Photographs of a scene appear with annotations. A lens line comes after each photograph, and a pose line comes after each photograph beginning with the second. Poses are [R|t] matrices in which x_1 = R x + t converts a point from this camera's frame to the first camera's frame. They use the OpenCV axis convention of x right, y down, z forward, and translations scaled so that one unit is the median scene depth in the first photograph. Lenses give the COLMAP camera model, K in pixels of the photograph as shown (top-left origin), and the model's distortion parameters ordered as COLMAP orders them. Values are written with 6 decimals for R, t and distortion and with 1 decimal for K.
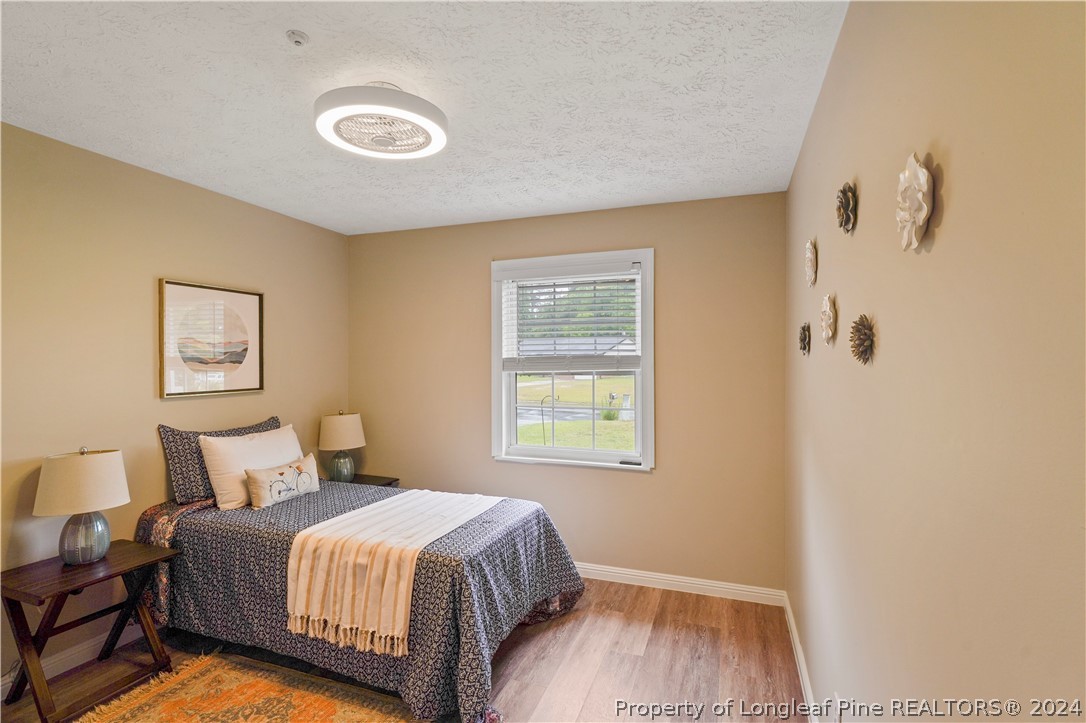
lens RADIAL K [[495.6, 0, 551.8], [0, 495.6, 357.0], [0, 0, 1]] dist [-0.019271, 0.001164]
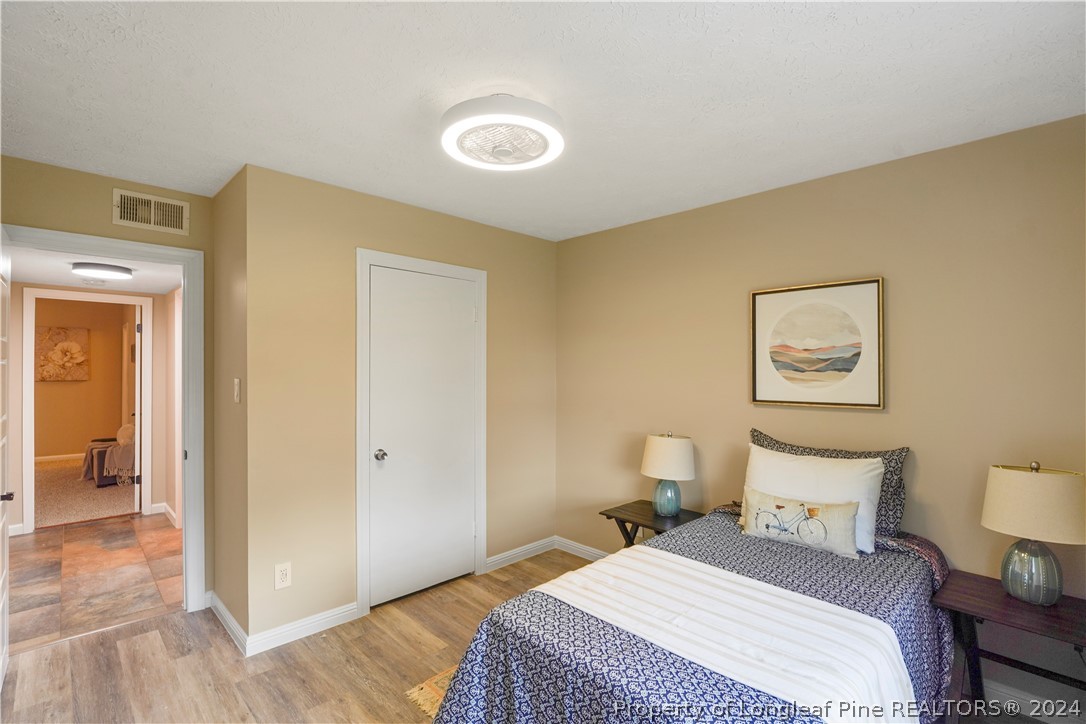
lens RADIAL K [[495.6, 0, 536.5], [0, 495.6, 367.3], [0, 0, 1]] dist [-0.019271, 0.001164]
pose [[-0.427964, -0.008206, -0.903759, 0.351819], [0.004456, 0.999927, -0.011190, 0.013858], [0.903785, -0.008816, -0.427896, 0.964673]]
